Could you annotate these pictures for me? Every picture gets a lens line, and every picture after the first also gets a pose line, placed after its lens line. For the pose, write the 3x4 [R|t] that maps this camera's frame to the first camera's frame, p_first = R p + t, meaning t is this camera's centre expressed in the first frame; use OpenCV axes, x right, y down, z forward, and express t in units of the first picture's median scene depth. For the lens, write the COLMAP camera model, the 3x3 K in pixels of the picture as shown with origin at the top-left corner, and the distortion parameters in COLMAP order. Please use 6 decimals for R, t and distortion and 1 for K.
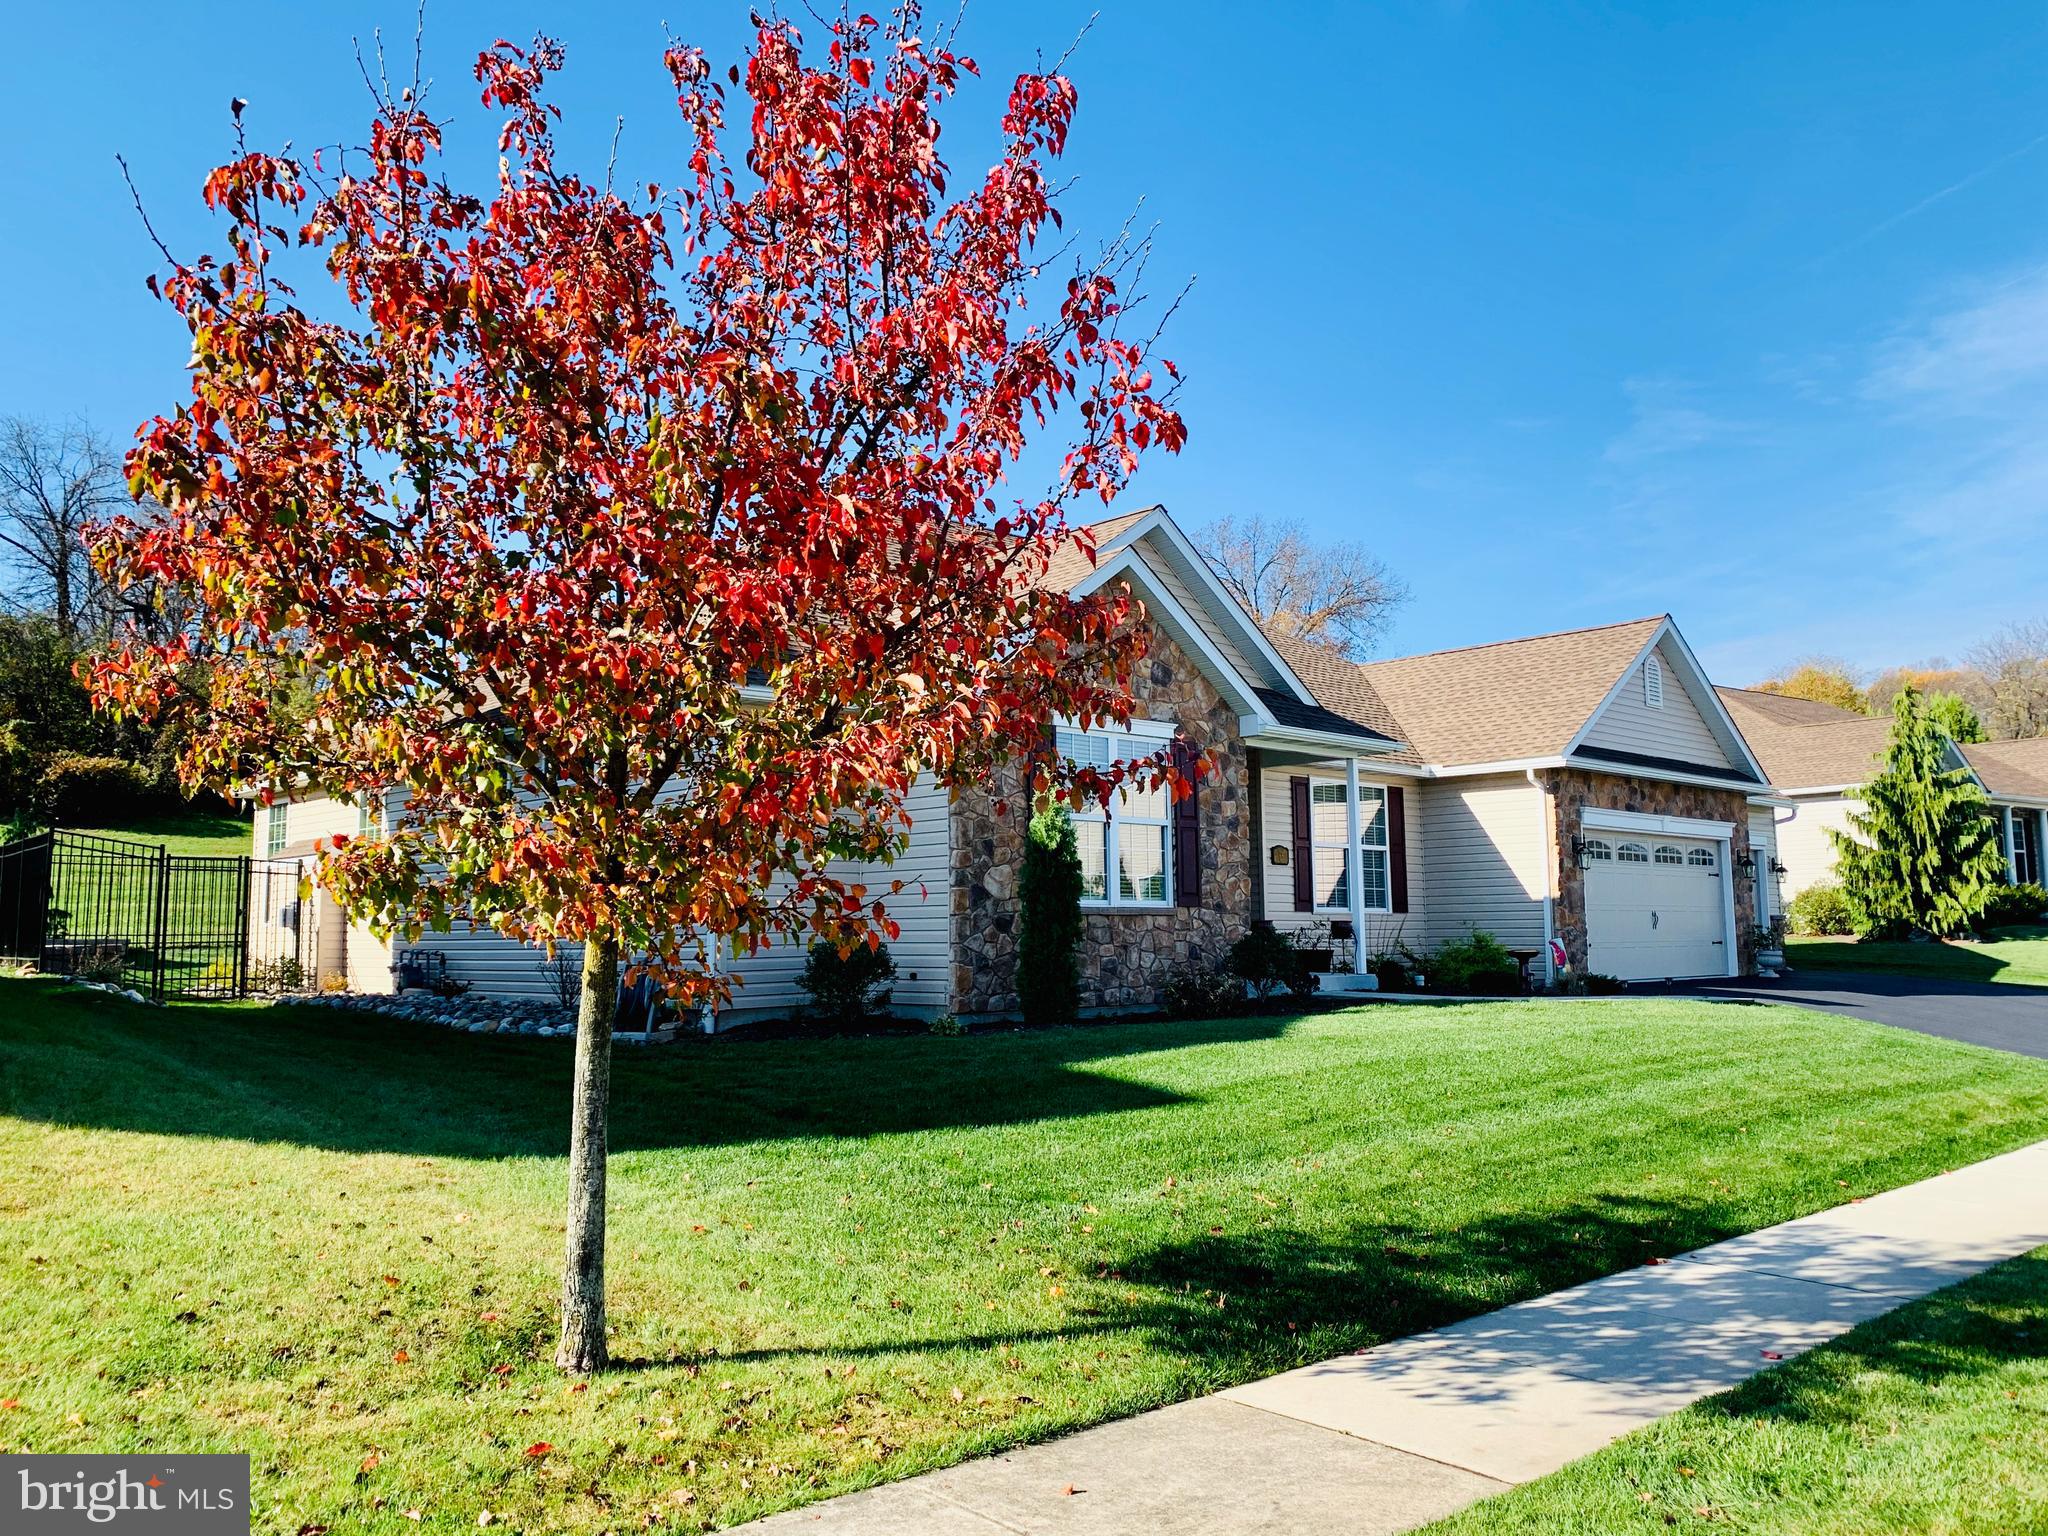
lens RADIAL K [[1549.3, 0, 1024.0], [0, 1549.3, 768.0], [0, 0, 1]] dist [0.045041, -0.016456]
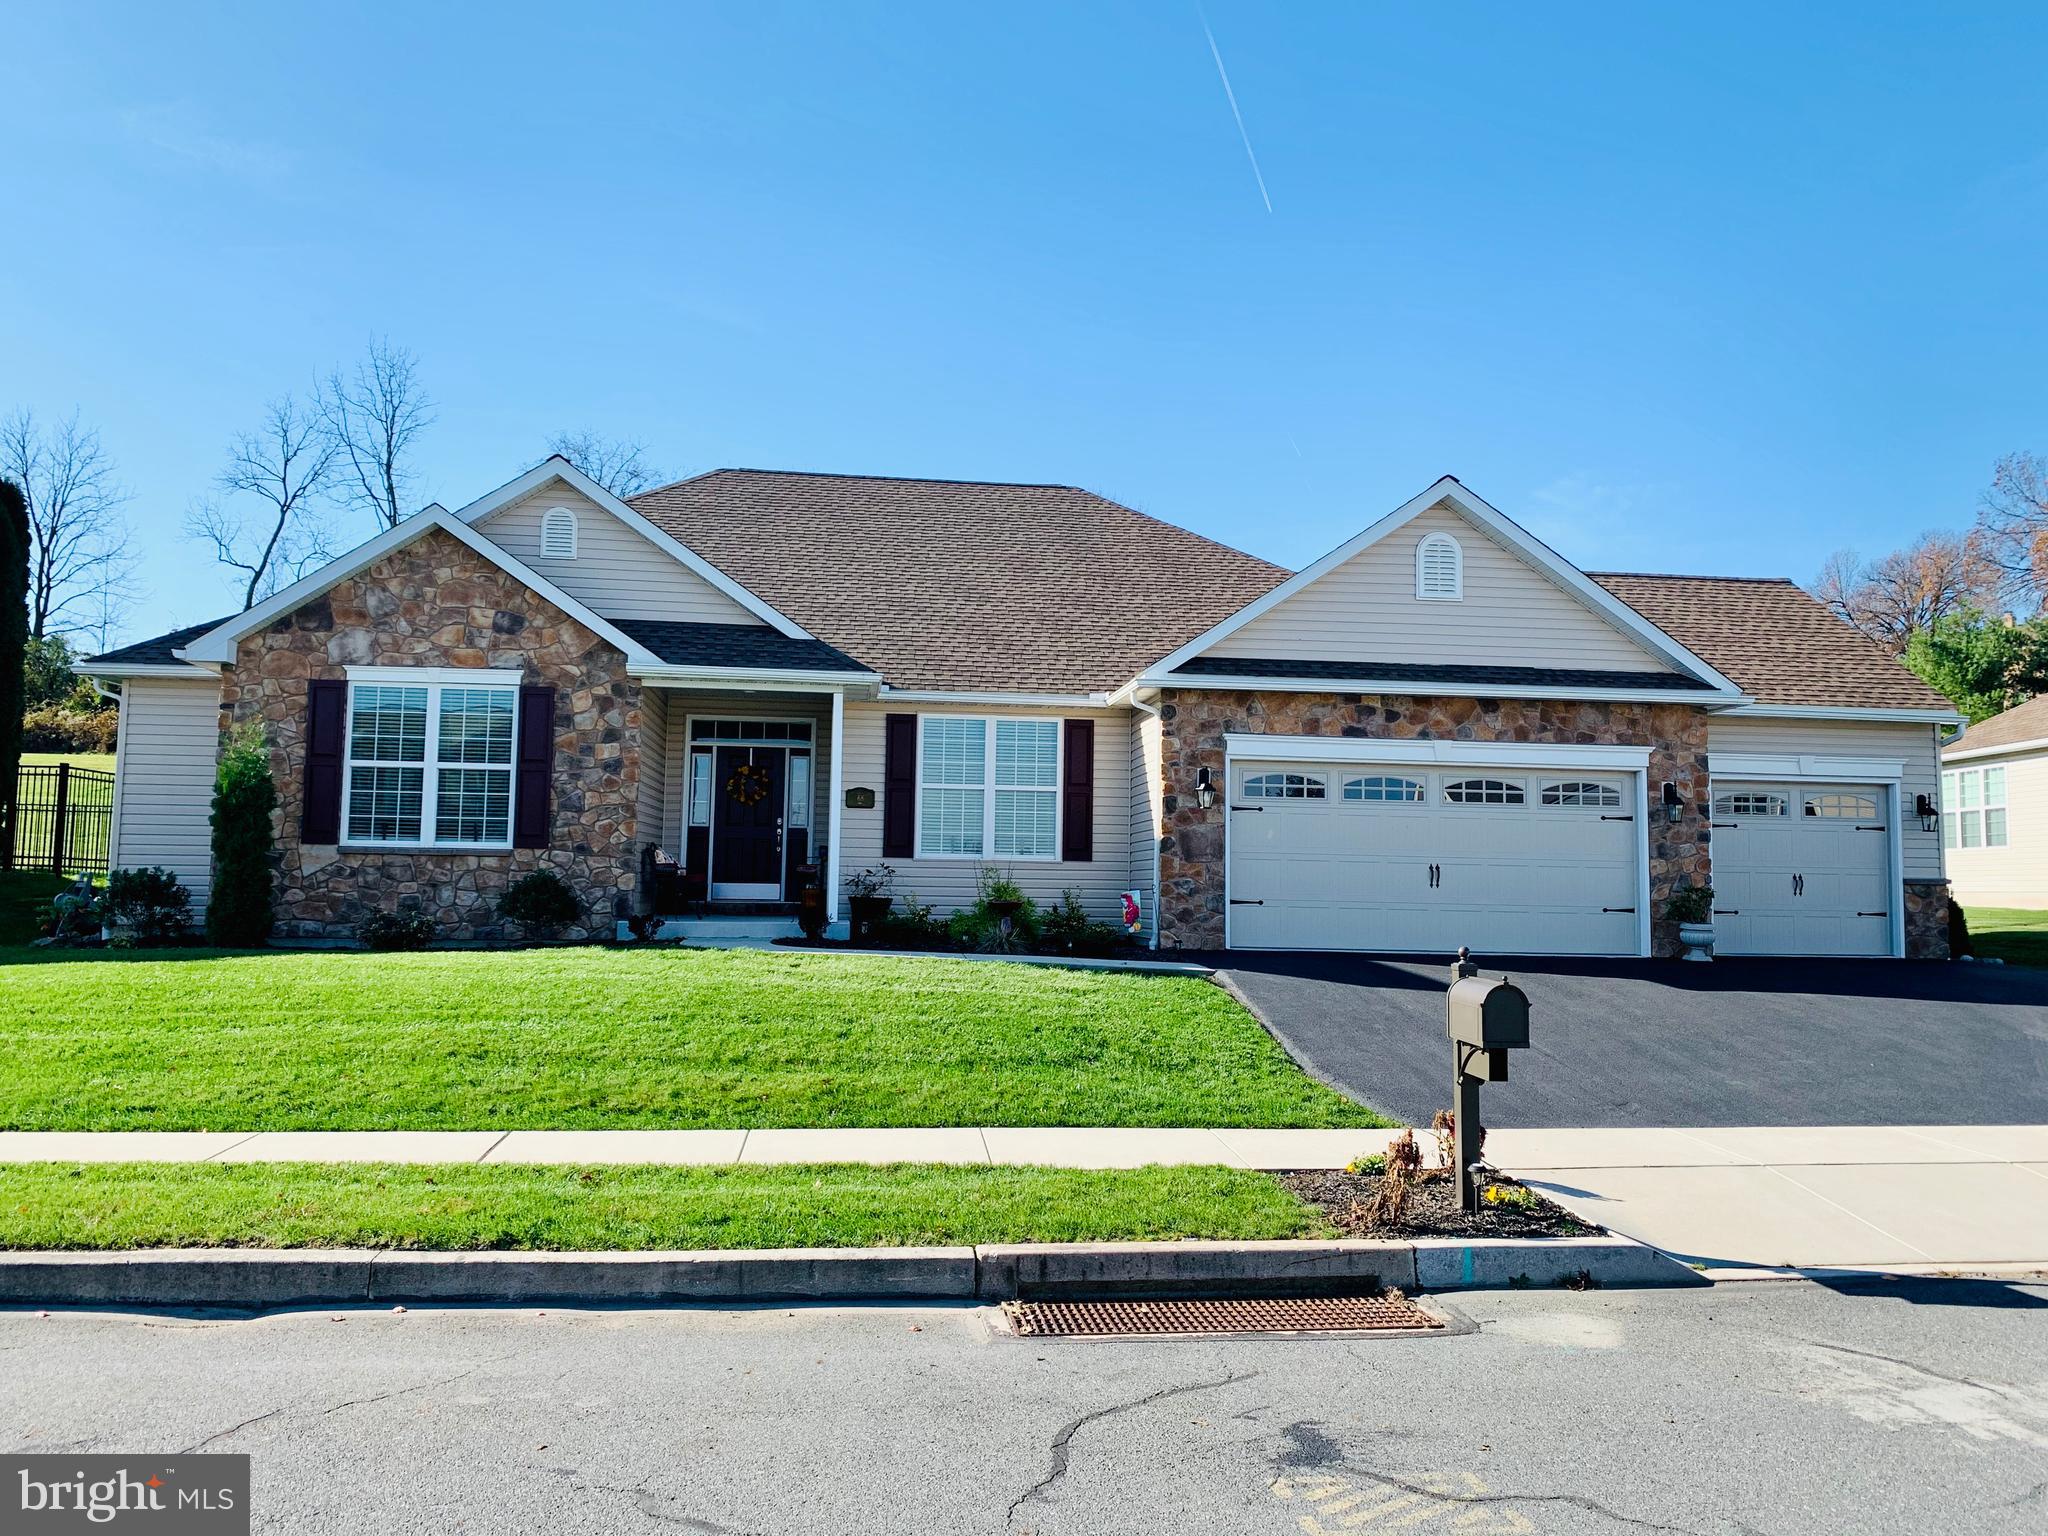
lens RADIAL K [[1549.3, 0, 1024.0], [0, 1549.3, 768.0], [0, 0, 1]] dist [0.045041, -0.016456]
pose [[0.807419, -0.026770, -0.589370, 0.848042], [0.040416, 0.999133, 0.009986, 0.034353], [0.588592, -0.031882, 0.807801, 0.317472]]
